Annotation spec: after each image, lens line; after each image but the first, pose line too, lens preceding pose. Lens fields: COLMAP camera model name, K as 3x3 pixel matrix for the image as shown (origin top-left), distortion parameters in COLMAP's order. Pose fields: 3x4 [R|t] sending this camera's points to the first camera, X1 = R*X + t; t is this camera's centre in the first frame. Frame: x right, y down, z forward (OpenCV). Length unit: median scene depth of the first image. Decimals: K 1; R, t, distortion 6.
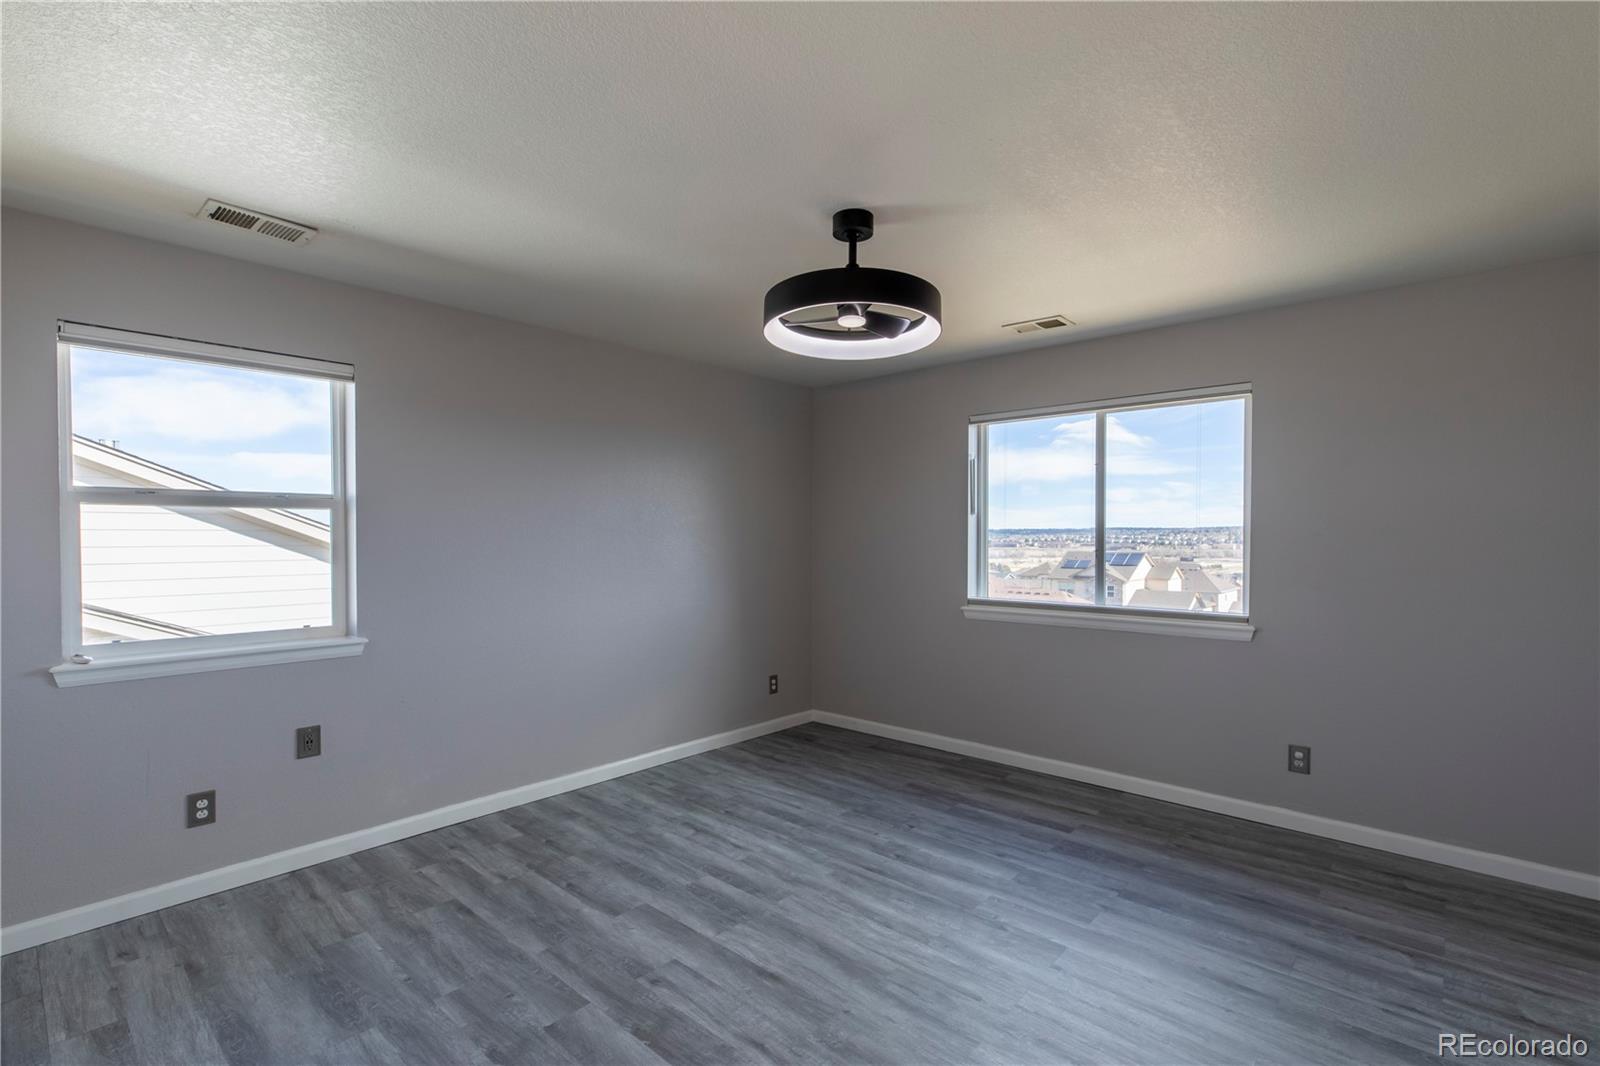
lens RADIAL K [[724.5, 0, 800.8], [0, 724.5, 535.1], [0, 0, 1]] dist [0.003070, 0.001065]
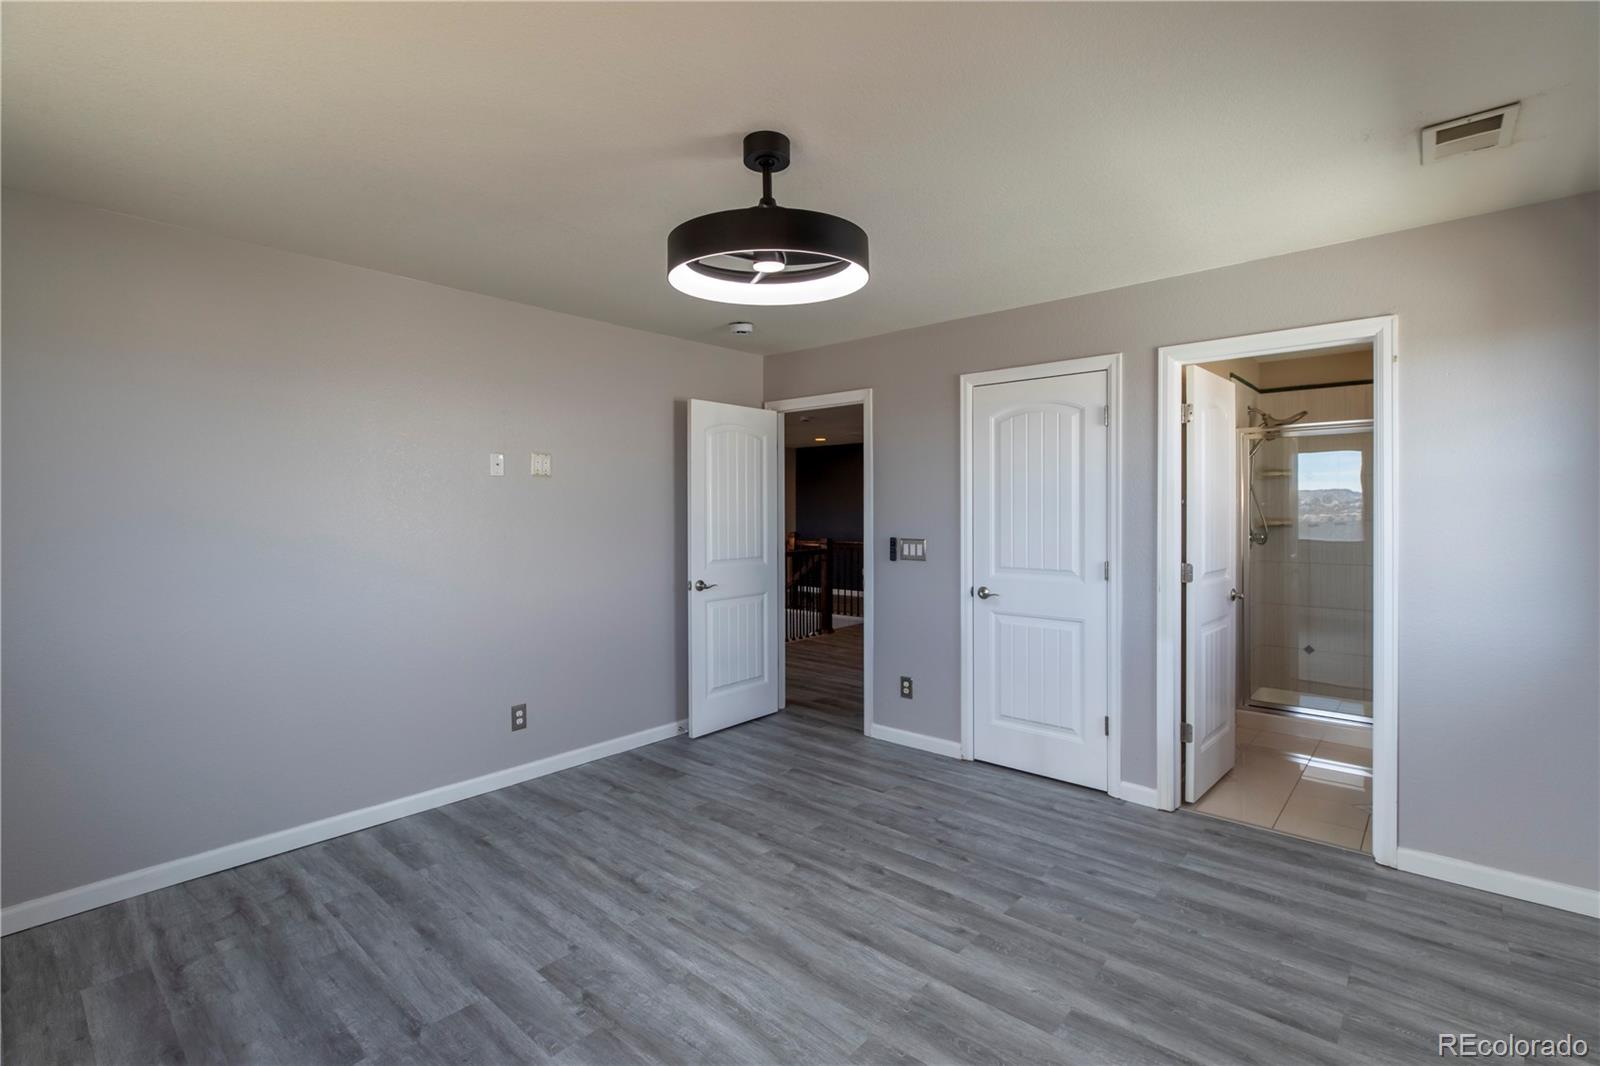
lens RADIAL K [[724.5, 0, 799.0], [0, 724.5, 524.9], [0, 0, 1]] dist [0.003070, 0.001065]
pose [[-0.999956, 0.004318, -0.008312, 0.045236], [0.004188, 0.999870, 0.015546, -0.005405], [0.008378, 0.015511, -0.999845, 2.004723]]
